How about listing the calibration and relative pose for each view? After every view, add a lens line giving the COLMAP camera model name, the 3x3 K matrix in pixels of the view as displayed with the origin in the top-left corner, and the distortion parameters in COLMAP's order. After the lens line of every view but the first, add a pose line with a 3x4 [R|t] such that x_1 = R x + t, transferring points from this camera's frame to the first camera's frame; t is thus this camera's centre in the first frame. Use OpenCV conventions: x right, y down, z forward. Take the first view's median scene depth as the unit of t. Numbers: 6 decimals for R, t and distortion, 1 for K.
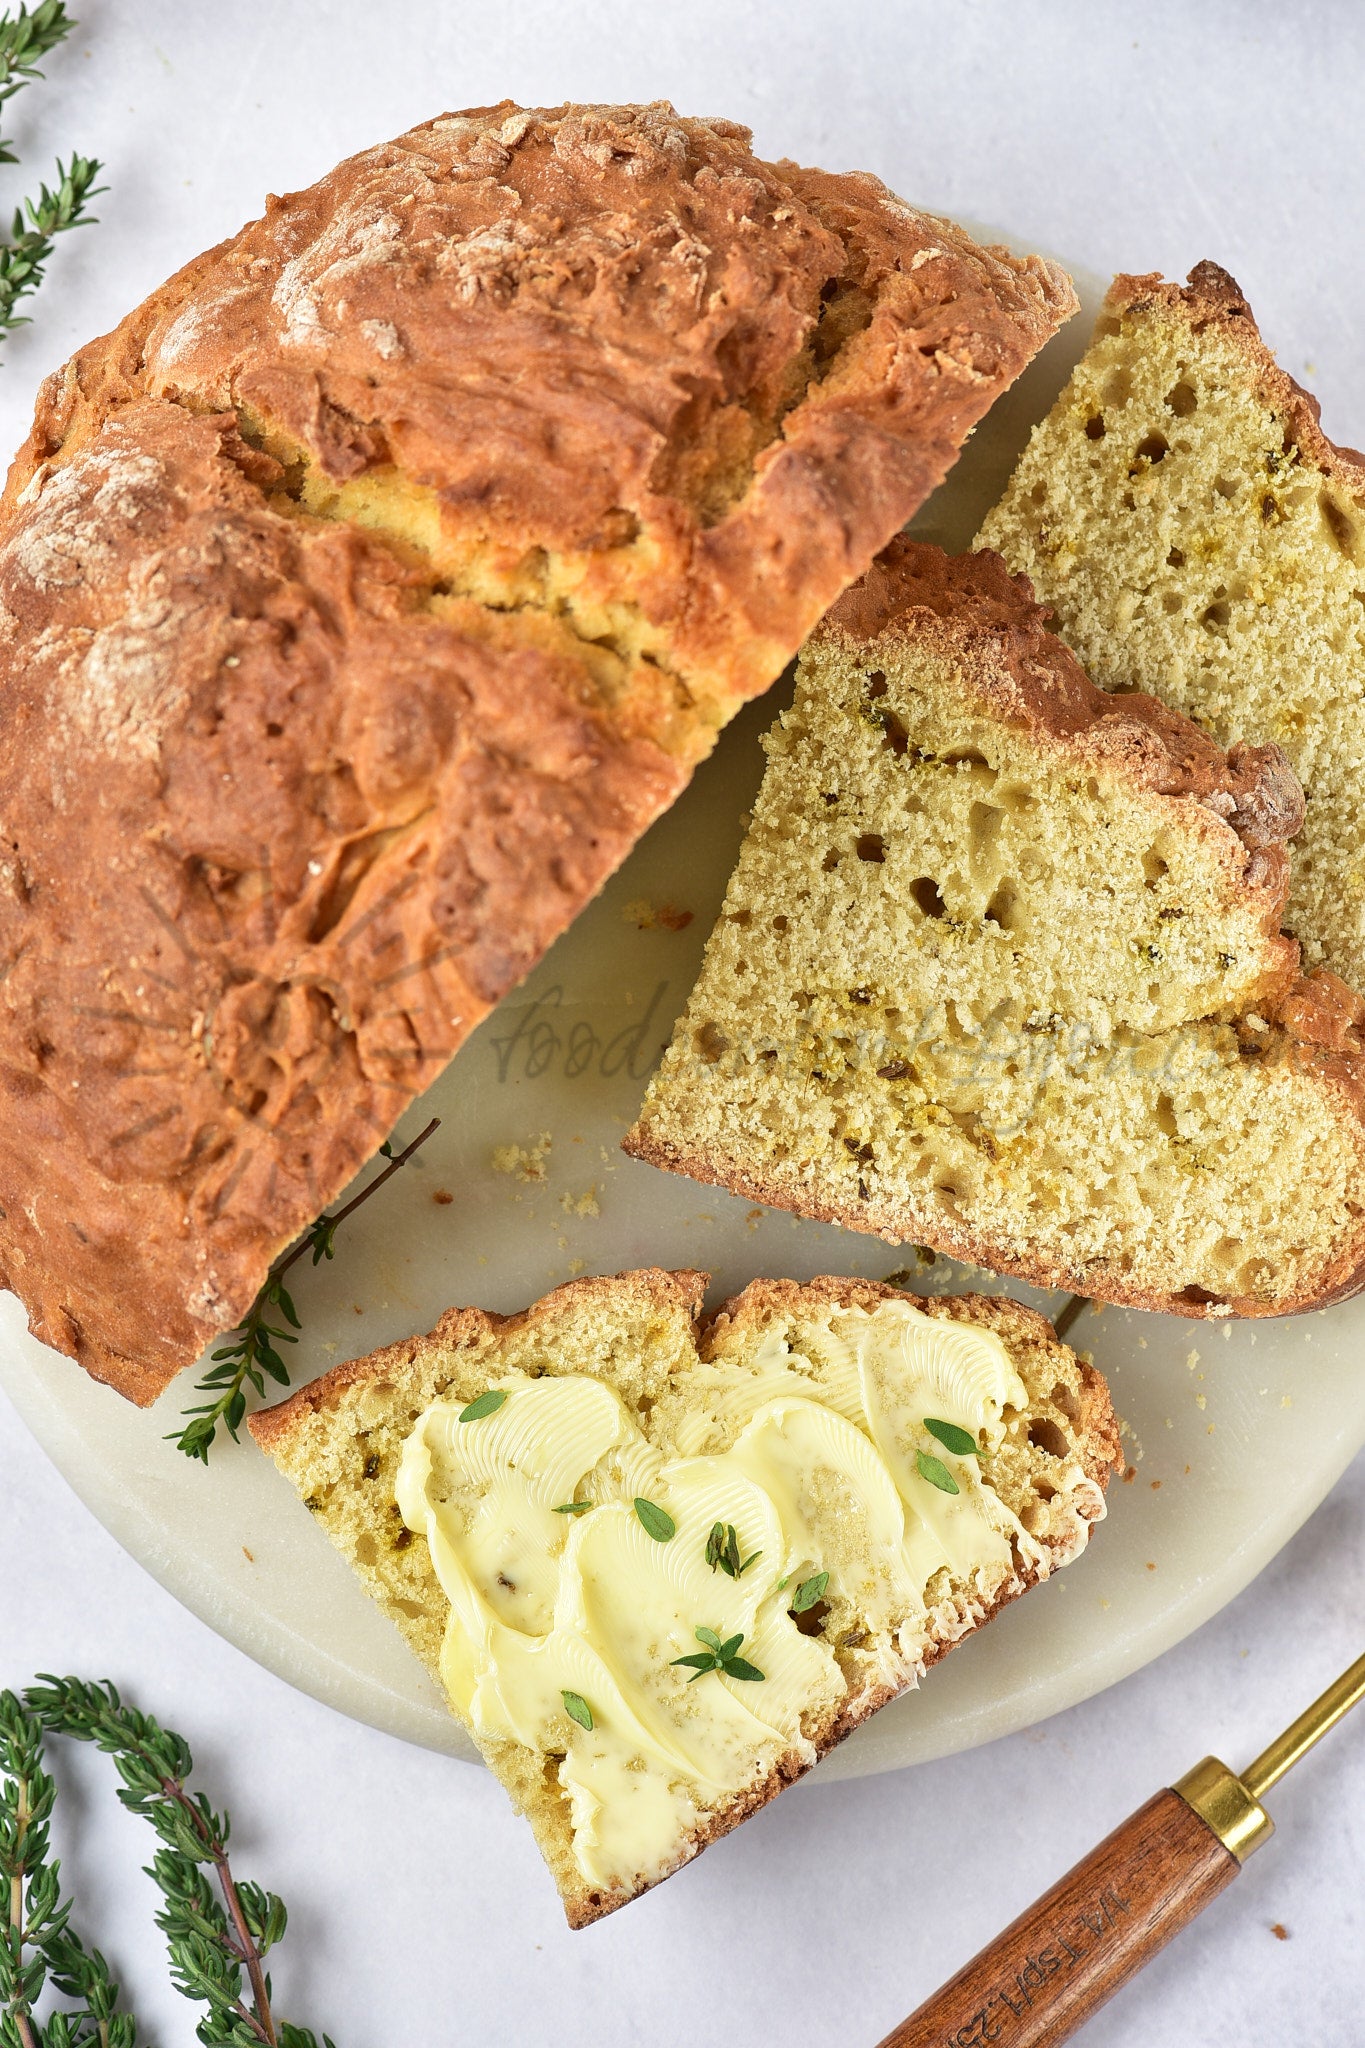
lens RADIAL K [[6719.0, 0, 681.7], [0, 6719.0, 1027.8], [0, 0, 1]] dist [-0.154040, 1.022798]
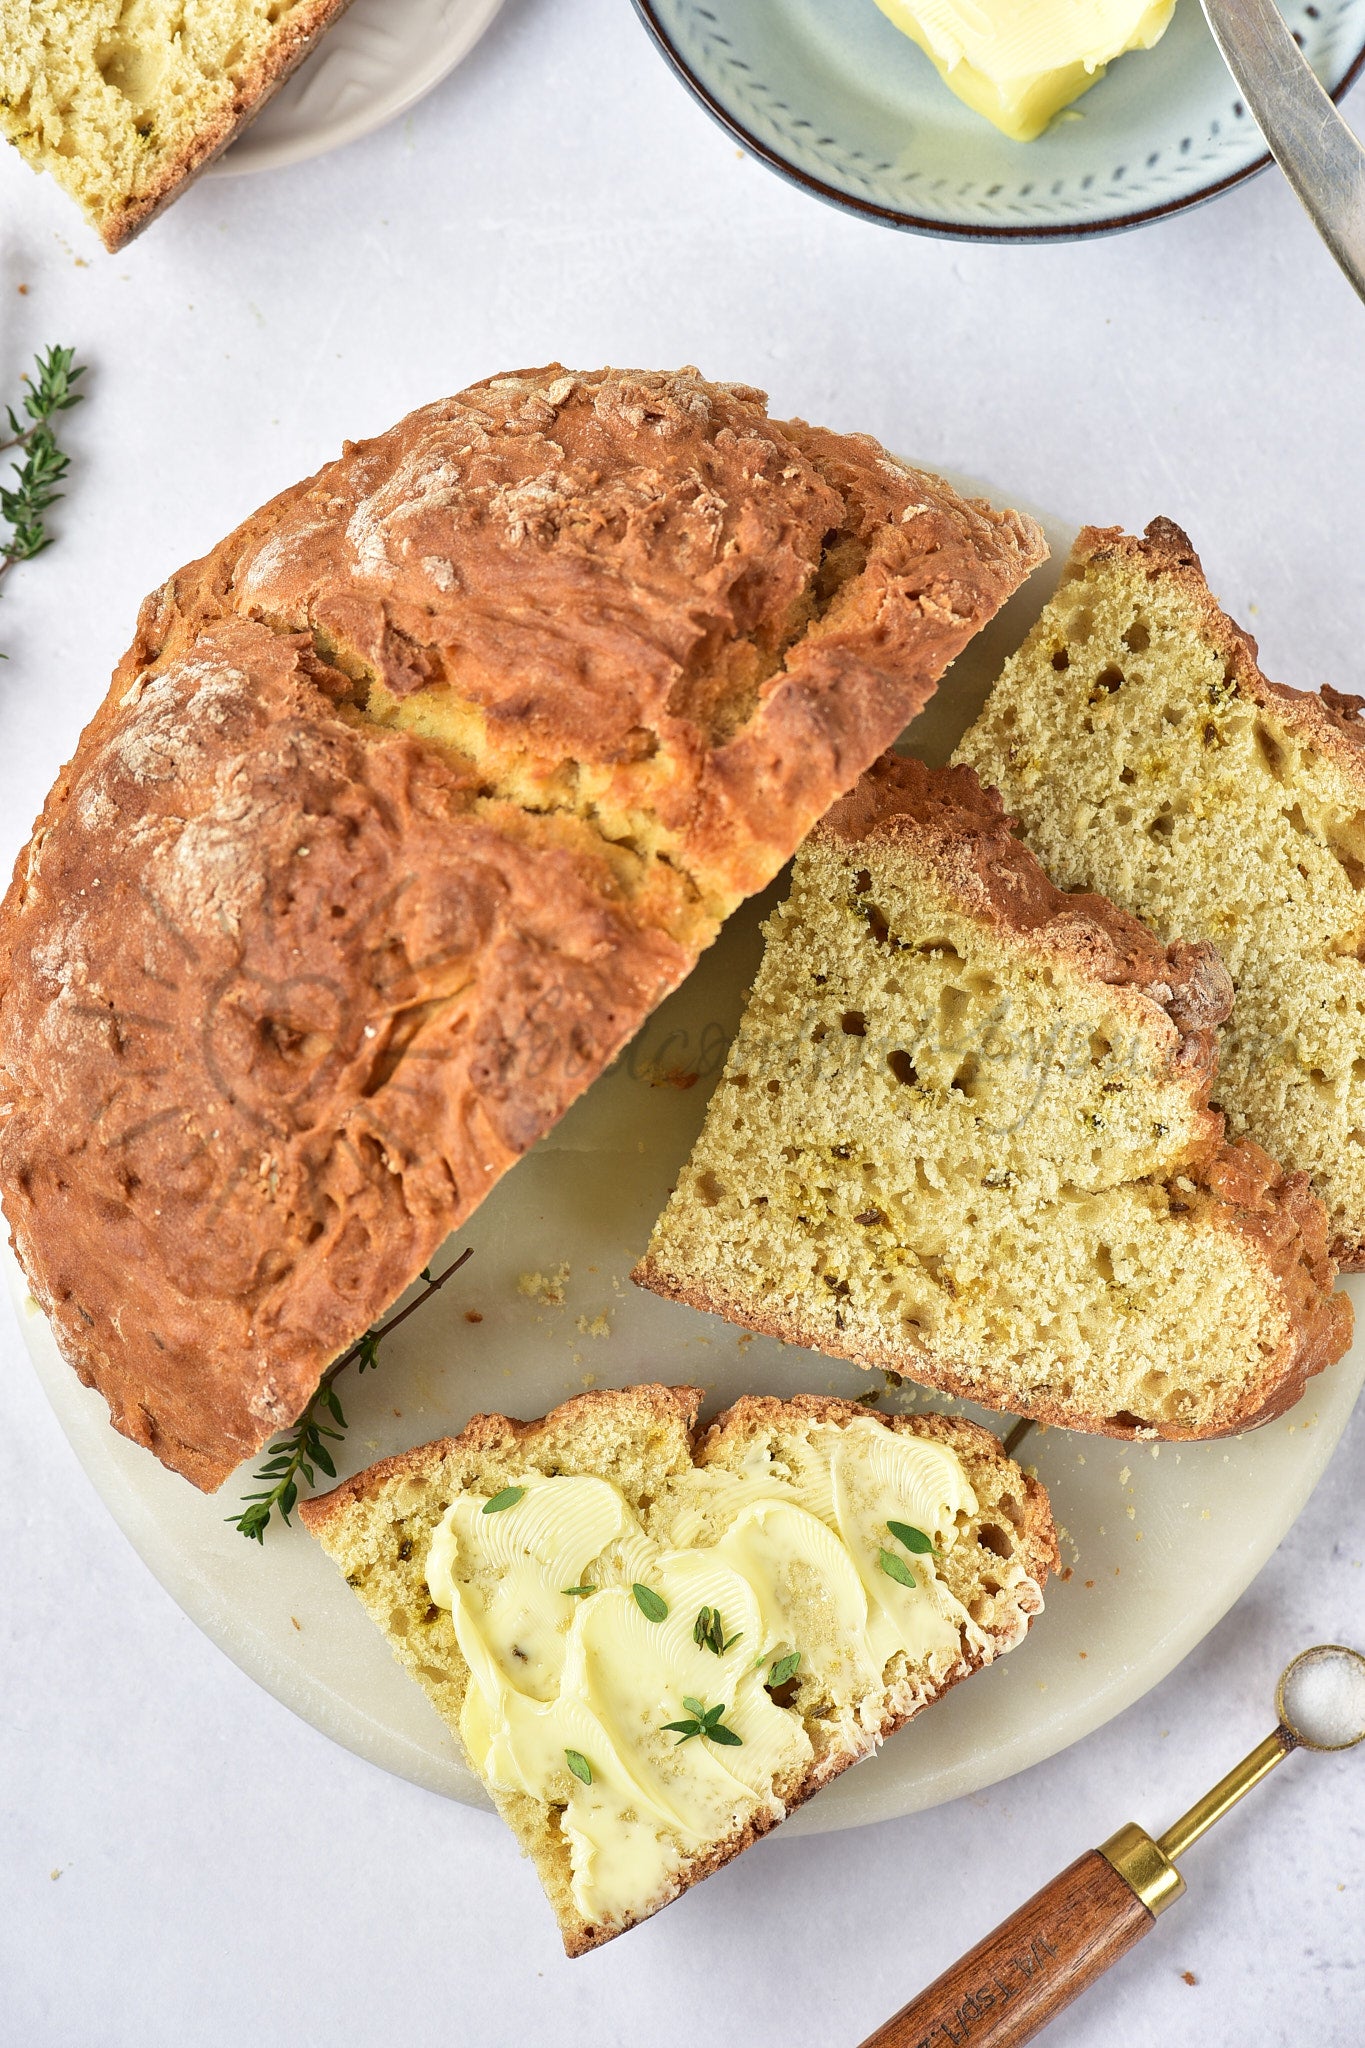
lens RADIAL K [[6719.0, 0, 681.7], [0, 6719.0, 1027.8], [0, 0, 1]] dist [-0.154040, 1.022798]
pose [[0.999622, 0.026296, -0.008025, 0.007968], [-0.026393, 0.999576, -0.012267, -0.011145], [0.007699, 0.012474, 0.999893, -0.149673]]
